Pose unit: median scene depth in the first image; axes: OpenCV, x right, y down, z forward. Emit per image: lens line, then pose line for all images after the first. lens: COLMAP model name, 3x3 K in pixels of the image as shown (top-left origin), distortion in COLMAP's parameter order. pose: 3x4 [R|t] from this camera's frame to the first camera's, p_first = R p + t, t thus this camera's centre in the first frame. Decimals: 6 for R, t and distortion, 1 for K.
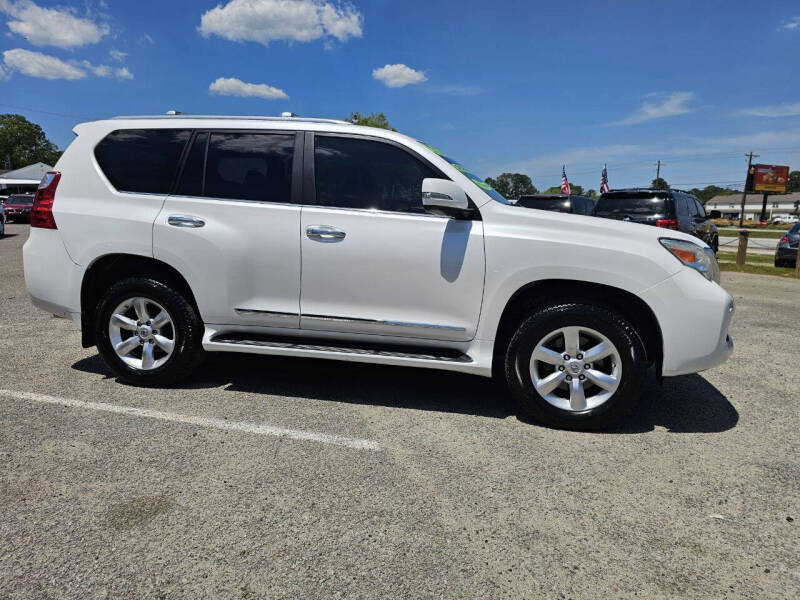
lens RADIAL K [[540.3, 0, 403.2], [0, 540.3, 295.2], [0, 0, 1]] dist [0.050700, -0.043126]
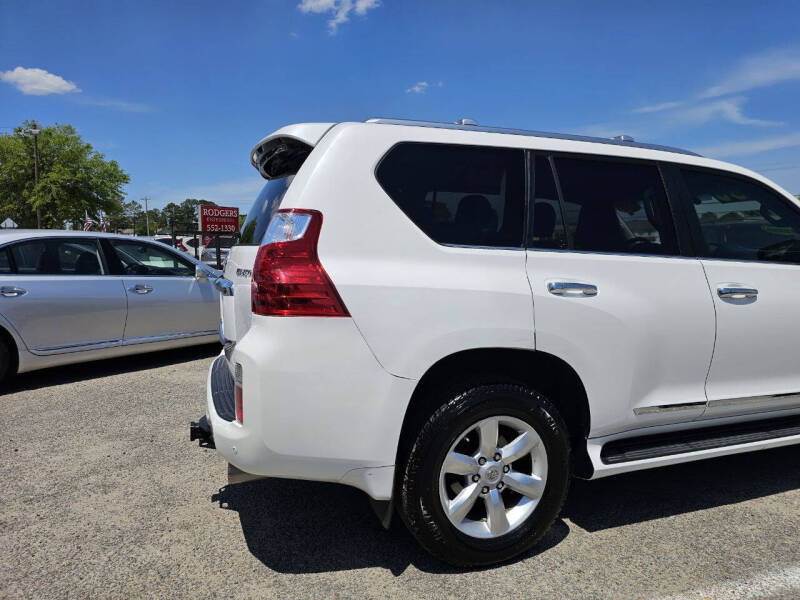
lens RADIAL K [[540.3, 0, 415.1], [0, 540.3, 283.9], [0, 0, 1]] dist [0.050700, -0.043126]
pose [[0.842436, -0.058184, 0.535646, -0.938562], [0.094998, 0.994618, -0.041369, -0.135894], [-0.530356, 0.085736, 0.843429, 0.568576]]
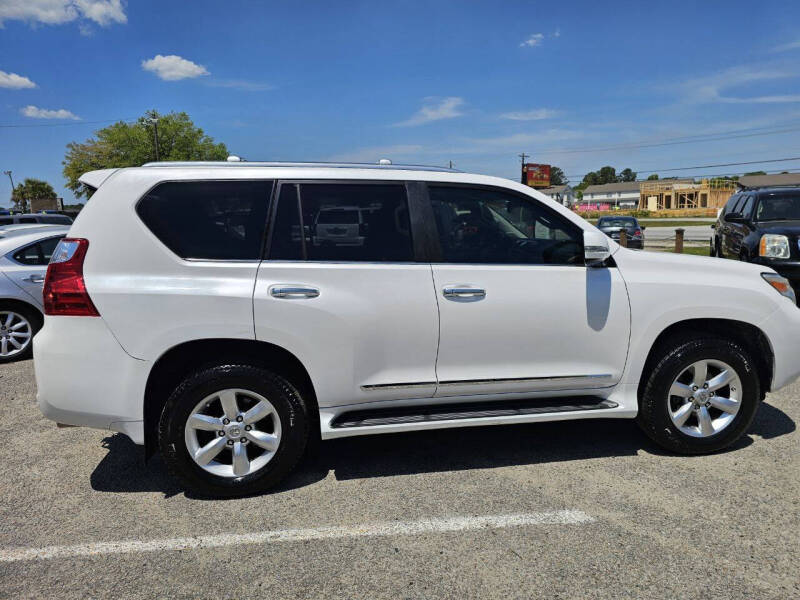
lens RADIAL K [[540.3, 0, 409.2], [0, 540.3, 292.5], [0, 0, 1]] dist [0.050700, -0.043126]
pose [[0.933183, -0.095284, 0.346541, -0.539734], [0.096327, 0.995248, 0.014256, -0.133465], [-0.346253, 0.020077, 0.937926, 0.166236]]
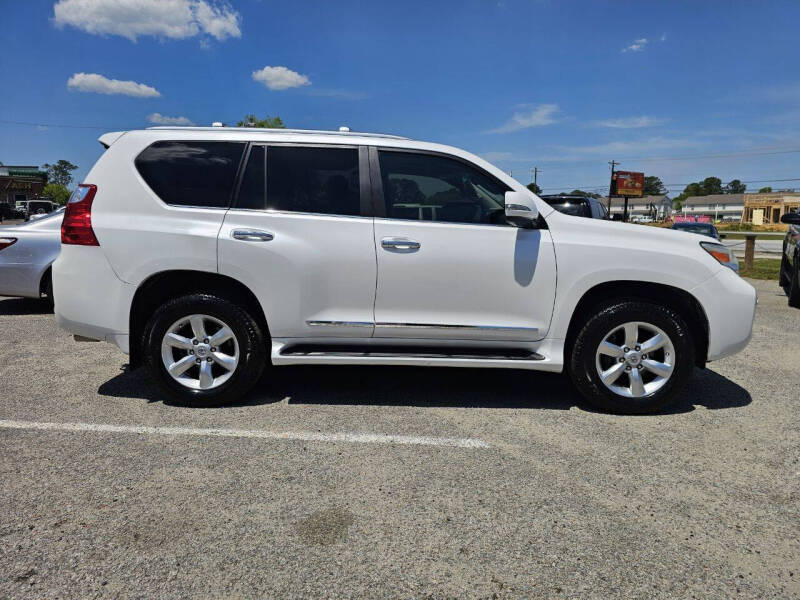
lens RADIAL K [[540.3, 0, 402.5], [0, 540.3, 287.3], [0, 0, 1]] dist [0.050700, -0.043126]
pose [[0.980272, -0.037310, 0.194101, -0.338603], [0.041392, 0.998998, -0.017015, -0.013621], [-0.193271, 0.024713, 0.980834, -0.014944]]
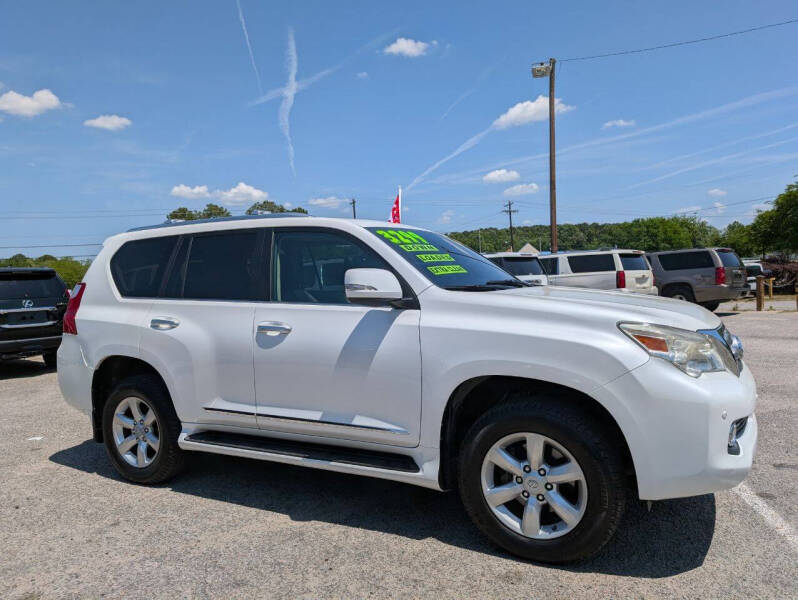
lens RADIAL K [[582.2, 0, 401.3], [0, 582.2, 297.3], [0, 0, 1]] dist [0.019739, -0.021149]
pose [[0.955160, -0.058817, -0.290188, 0.366934], [0.021677, 0.991332, -0.129579, -0.031272], [0.295294, 0.117478, 0.948156, 0.076231]]
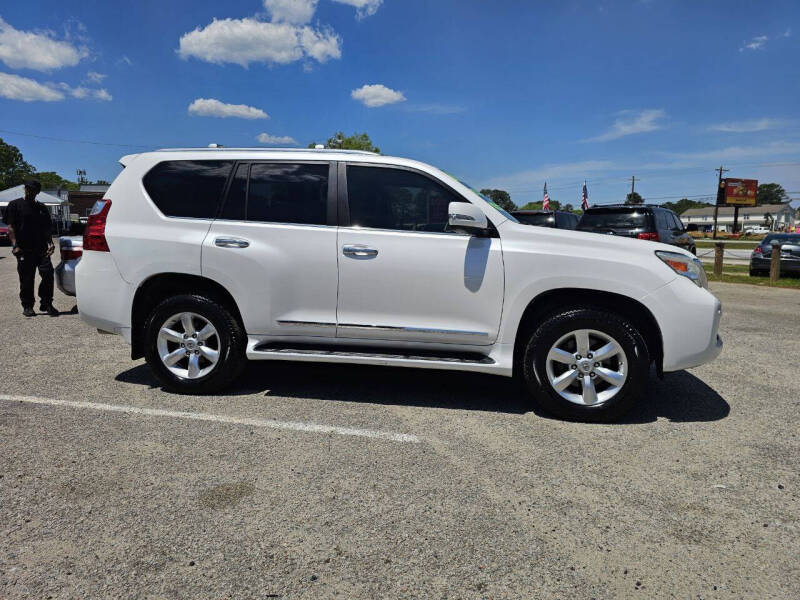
lens RADIAL K [[540.3, 0, 401.8], [0, 540.3, 284.4], [0, 0, 1]] dist [0.050700, -0.043126]
pose [[0.999390, -0.017452, 0.030237, -0.090678], [0.018913, 0.998633, -0.048737, 0.010633], [-0.029345, 0.049279, 0.998354, -0.115507]]
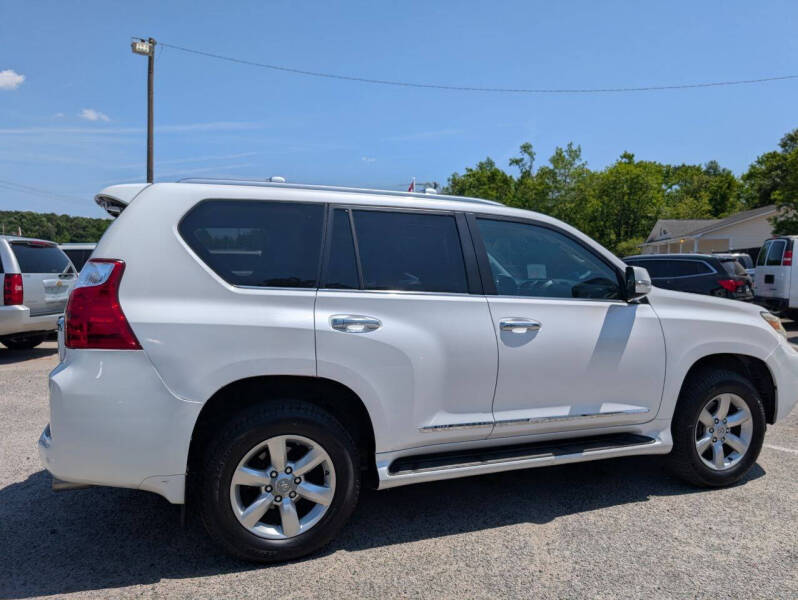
lens RADIAL K [[582.2, 0, 387.4], [0, 582.2, 299.0], [0, 0, 1]] dist [0.019739, -0.021149]
pose [[0.840913, -0.049071, 0.538941, -0.825299], [0.101981, 0.992407, -0.068763, -0.112478], [-0.531474, 0.112785, 0.839532, 0.301284]]
